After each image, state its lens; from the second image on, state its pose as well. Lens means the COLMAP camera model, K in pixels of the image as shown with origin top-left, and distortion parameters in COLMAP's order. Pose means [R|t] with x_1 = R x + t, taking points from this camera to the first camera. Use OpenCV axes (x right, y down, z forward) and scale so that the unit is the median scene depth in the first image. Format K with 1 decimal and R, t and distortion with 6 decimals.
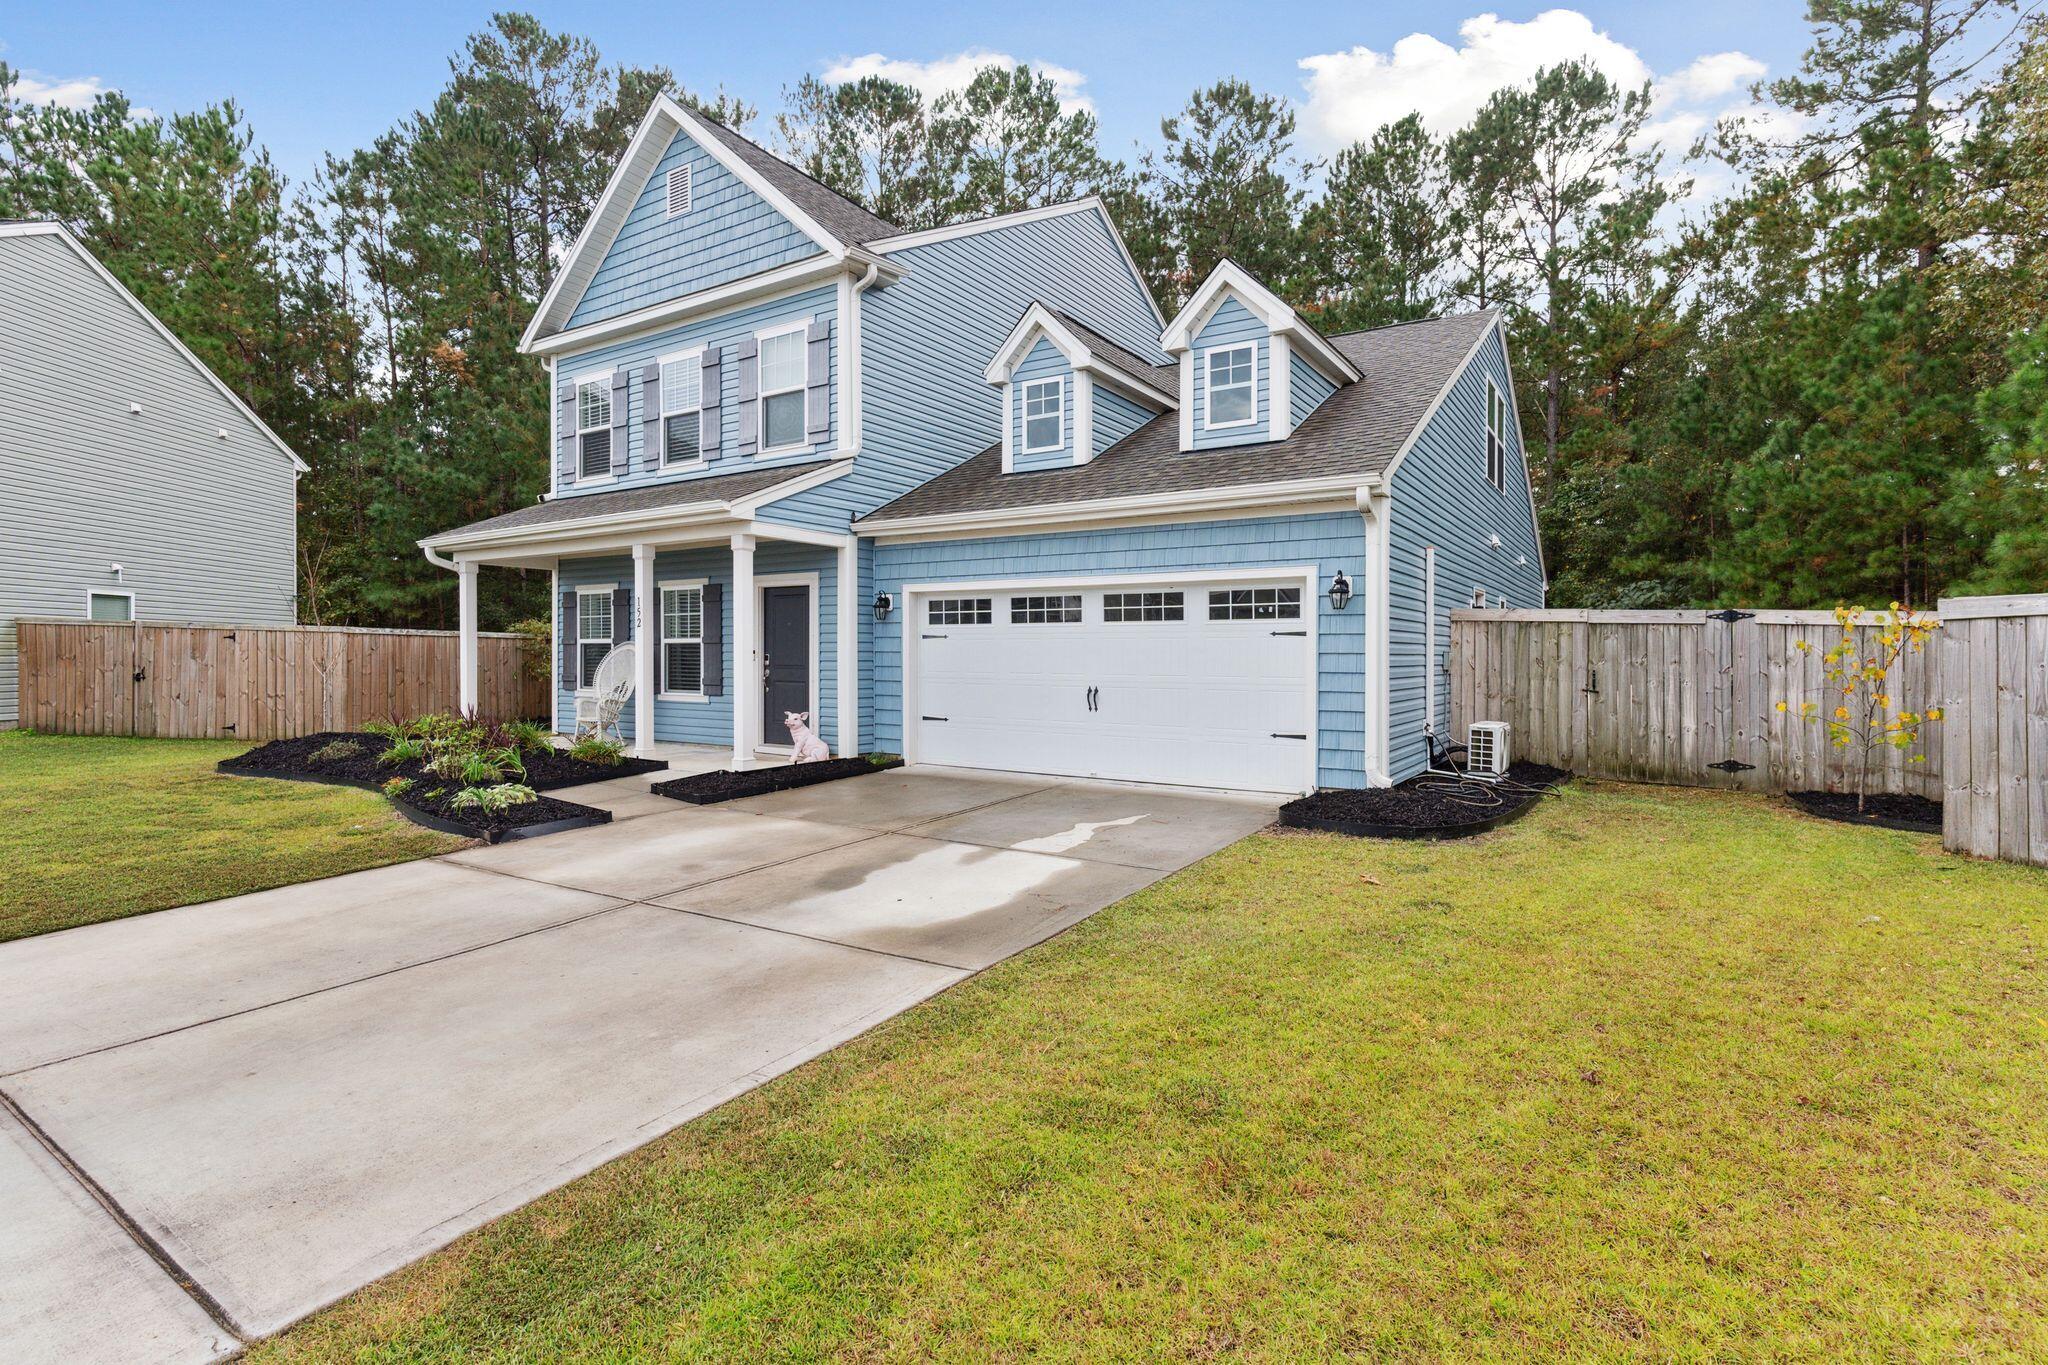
lens RADIAL K [[991.7, 0, 1016.8], [0, 991.7, 671.5], [0, 0, 1]] dist [-0.000827, -0.000040]
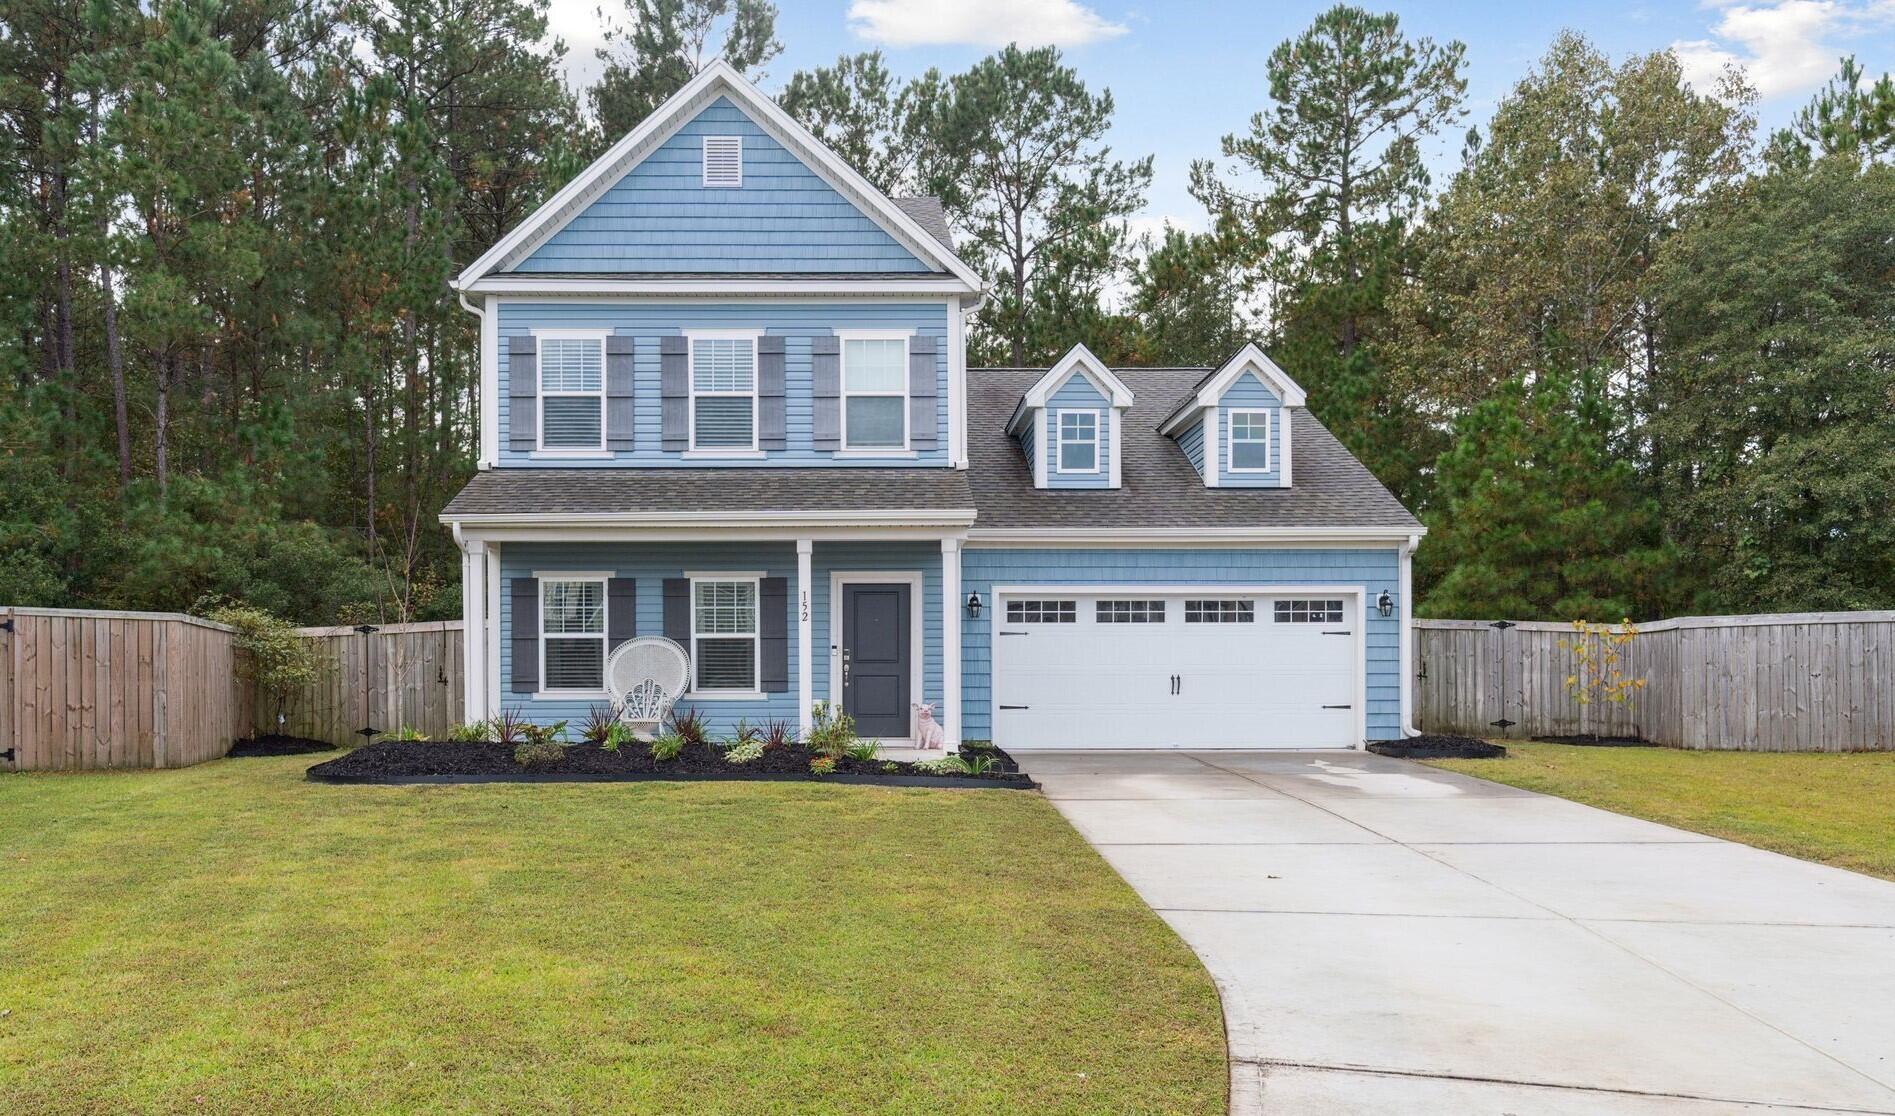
lens RADIAL K [[1443.1, 0, 941.1], [0, 1443.1, 687.4], [0, 0, 1]] dist [-0.000108, 0.000684]
pose [[0.818026, -0.010766, 0.575081, -1.140332], [0.015406, 0.999876, -0.003196, 0.030651], [-0.574975, 0.011474, 0.818090, -0.287321]]
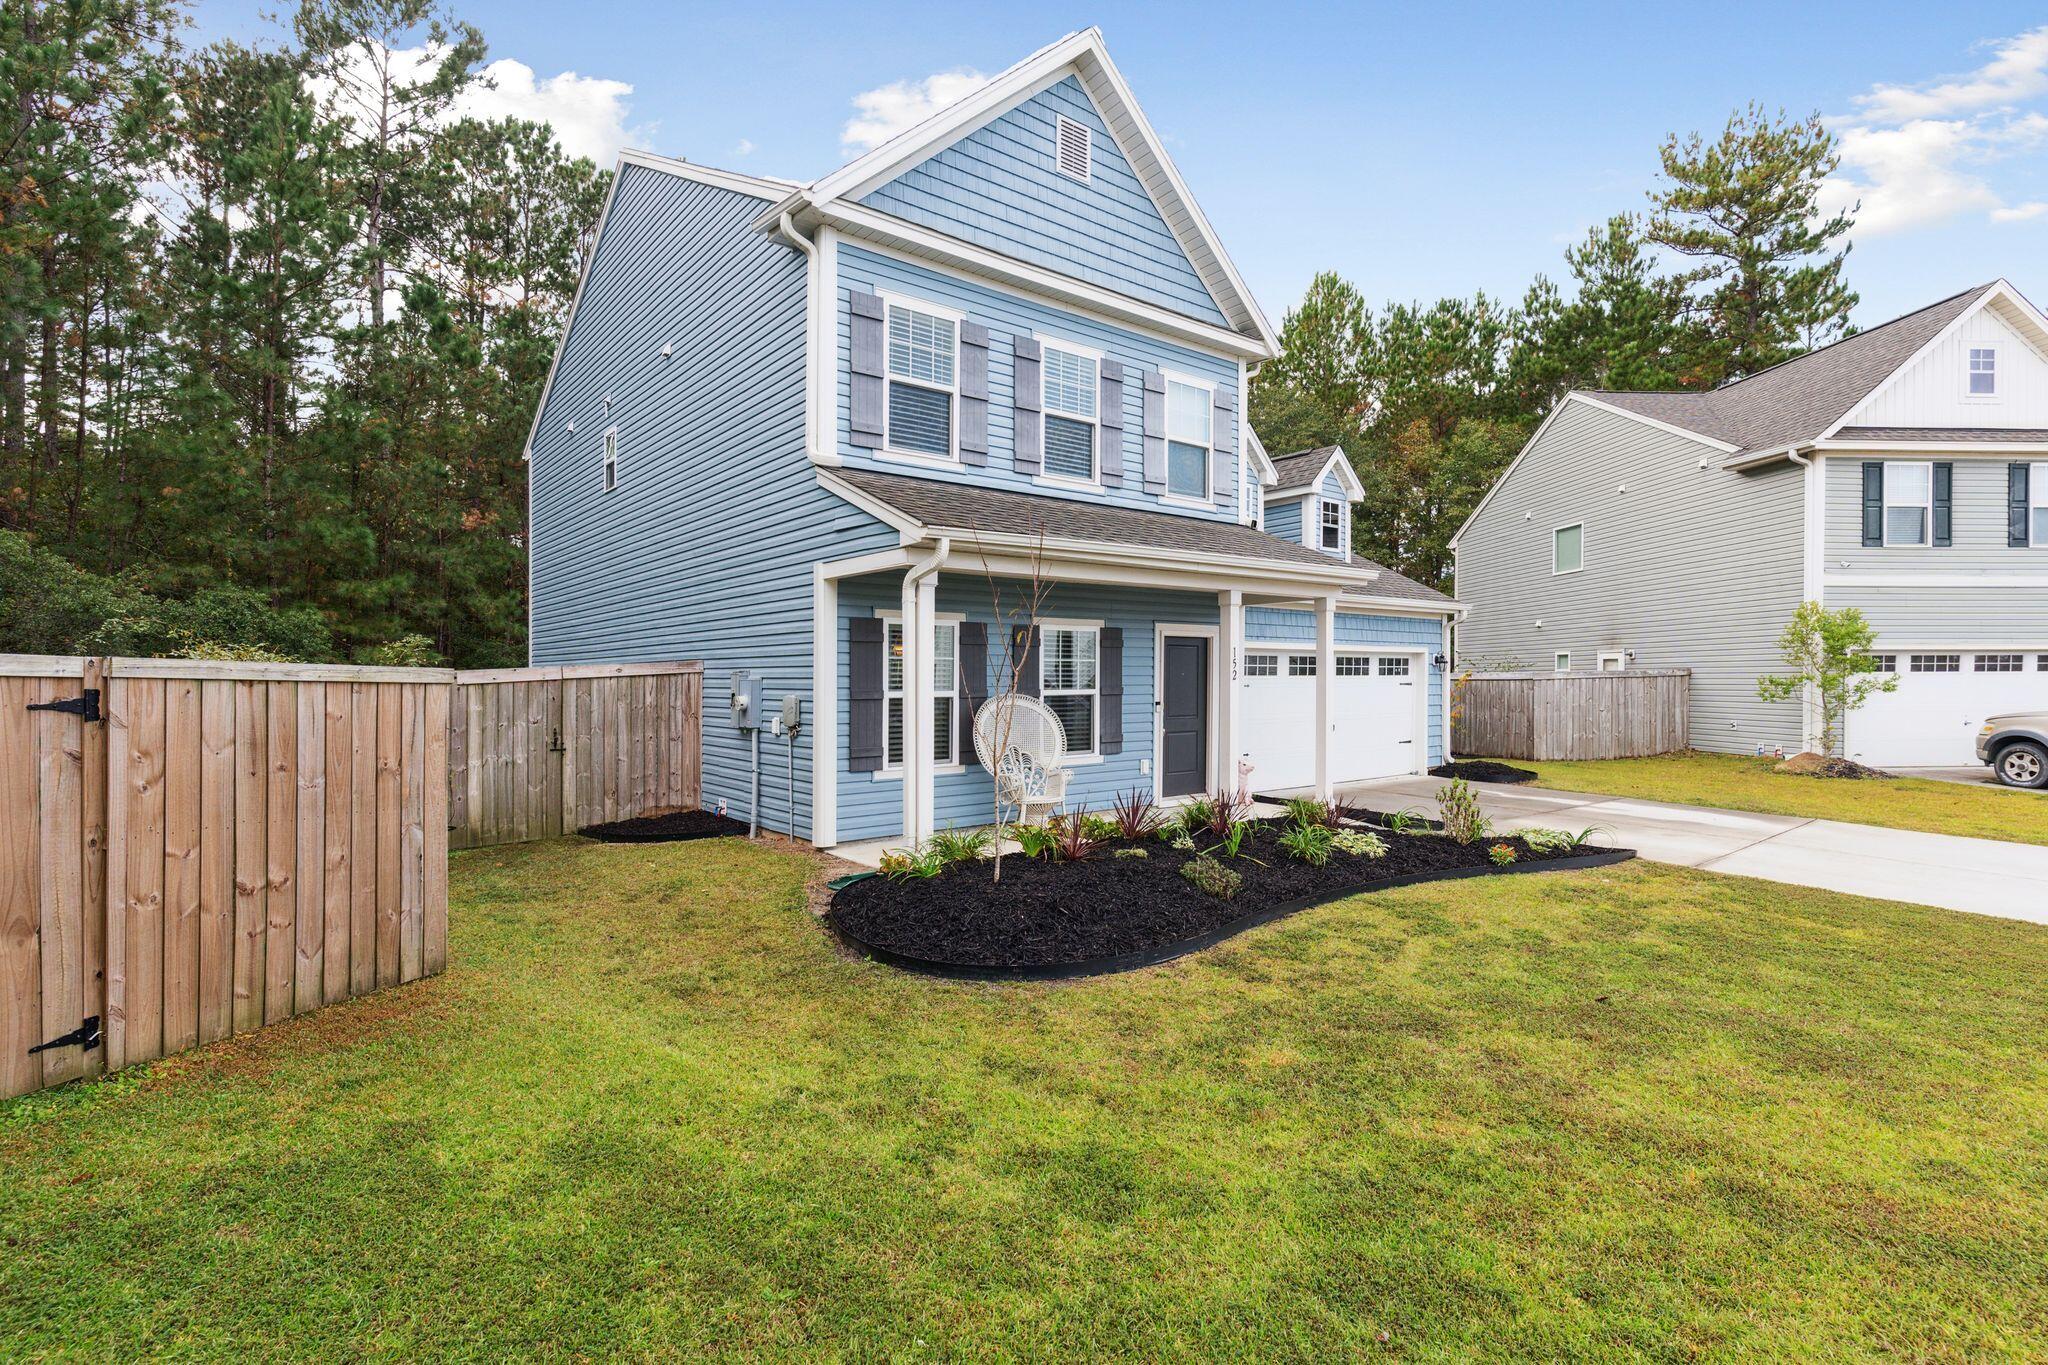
lens RADIAL K [[964.0, 0, 1048.3], [0, 964.0, 680.6], [0, 0, 1]] dist [0.000062, -0.000186]
pose [[0.304733, -0.006886, 0.952413, -1.312579], [0.021419, 0.999771, 0.000376, -0.049577], [-0.952197, 0.020285, 0.304811, 0.919549]]
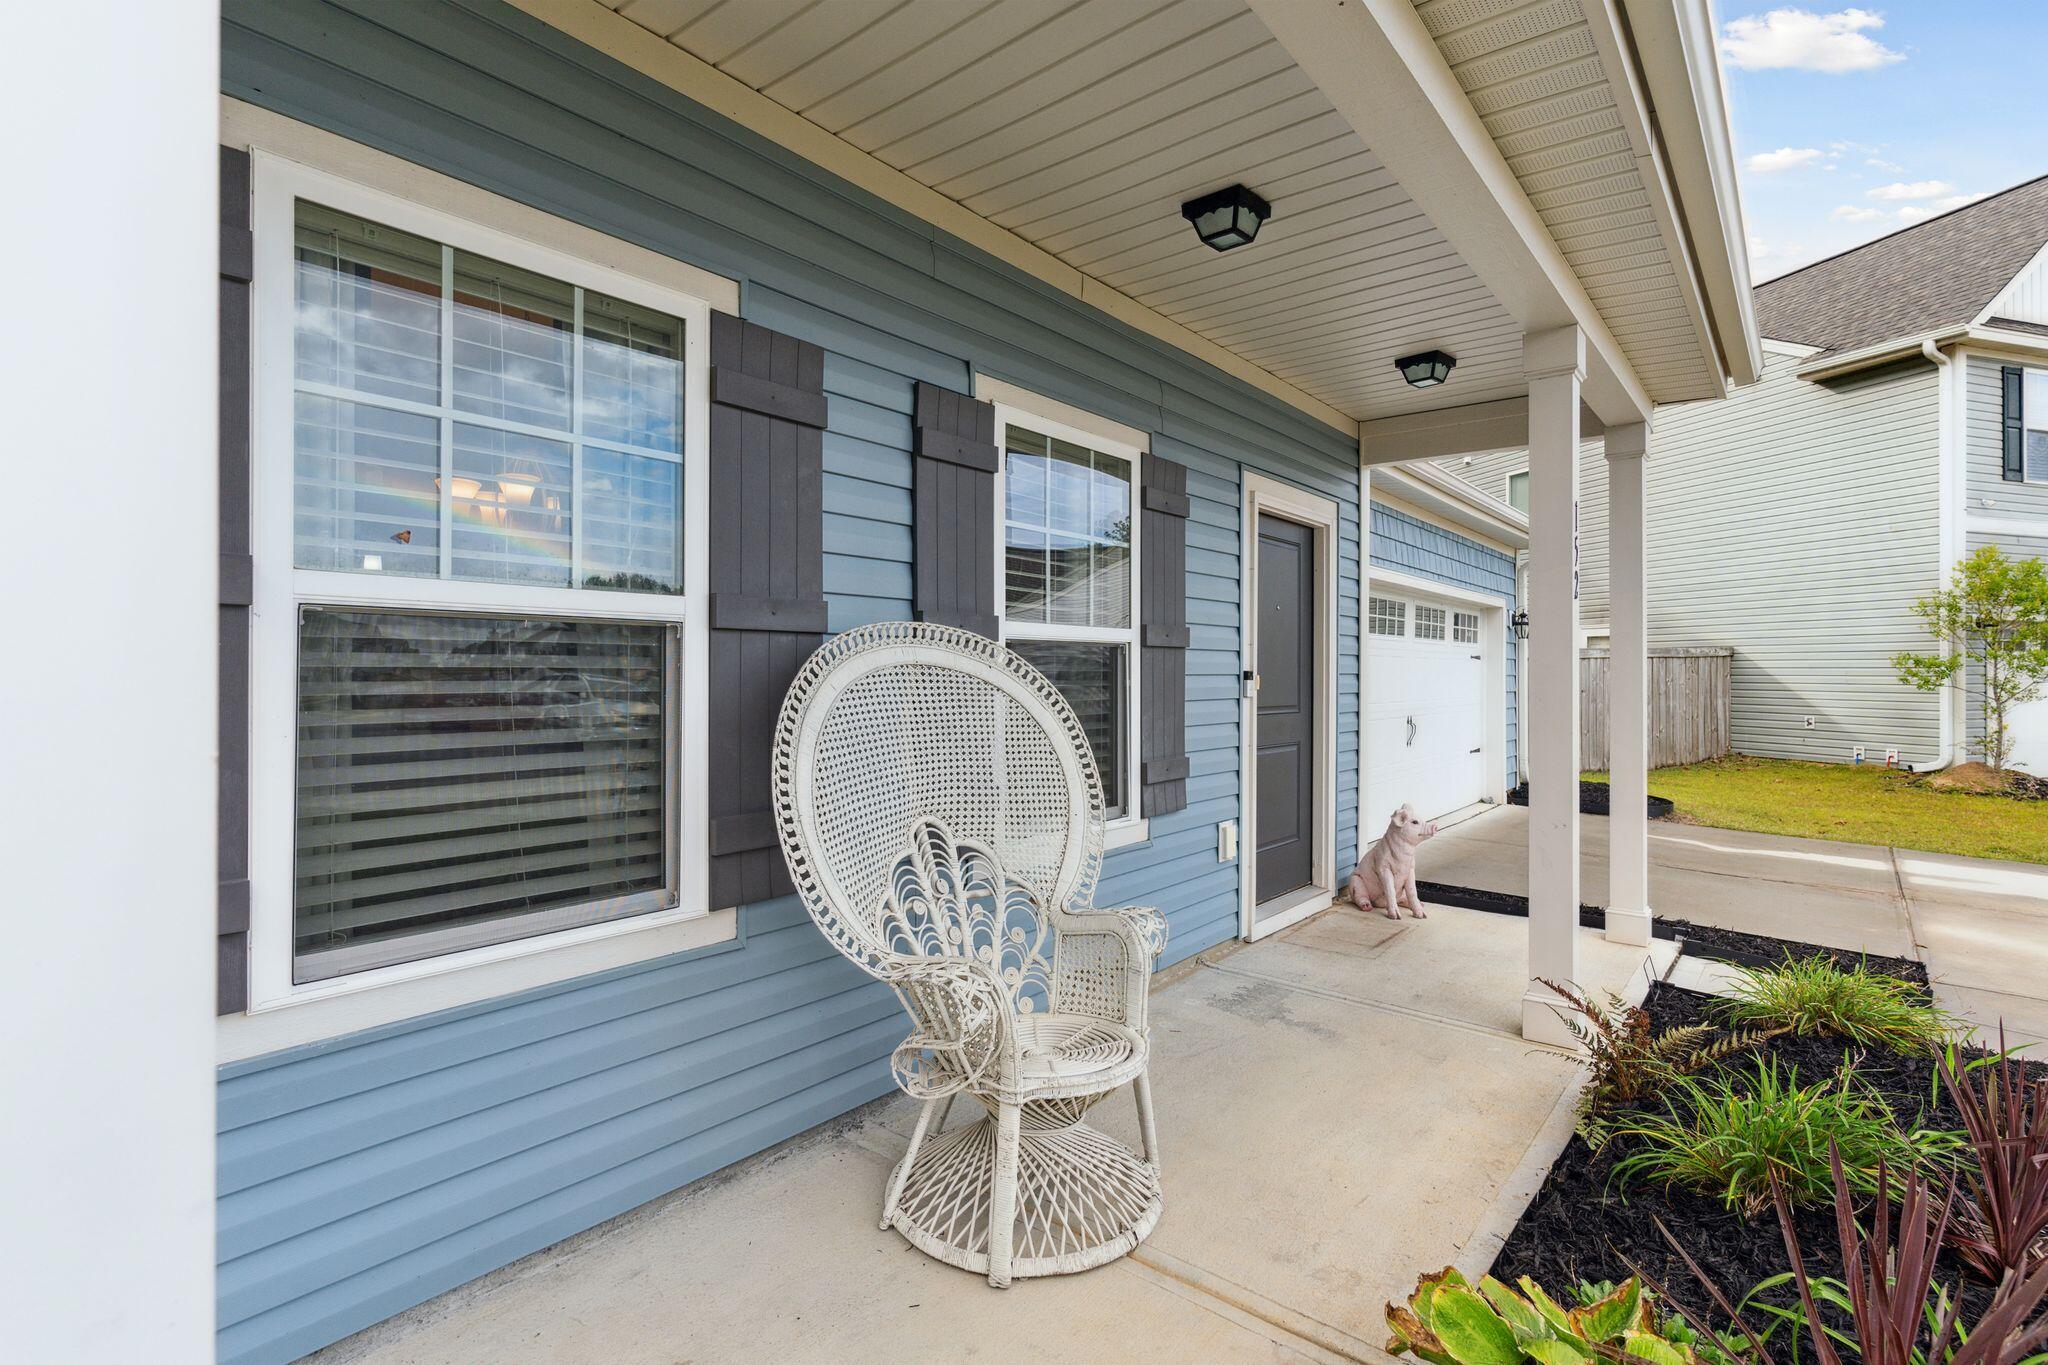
lens RADIAL K [[952.4, 0, 1024.0], [0, 952.4, 682.5], [0, 0, 1]] dist [0.034526, 0.000042]
pose [[0.107419, -0.014864, 0.994103, -0.705190], [0.010626, 0.999848, 0.013801, -0.025436], [-0.994157, 0.009081, 0.107561, 1.172306]]
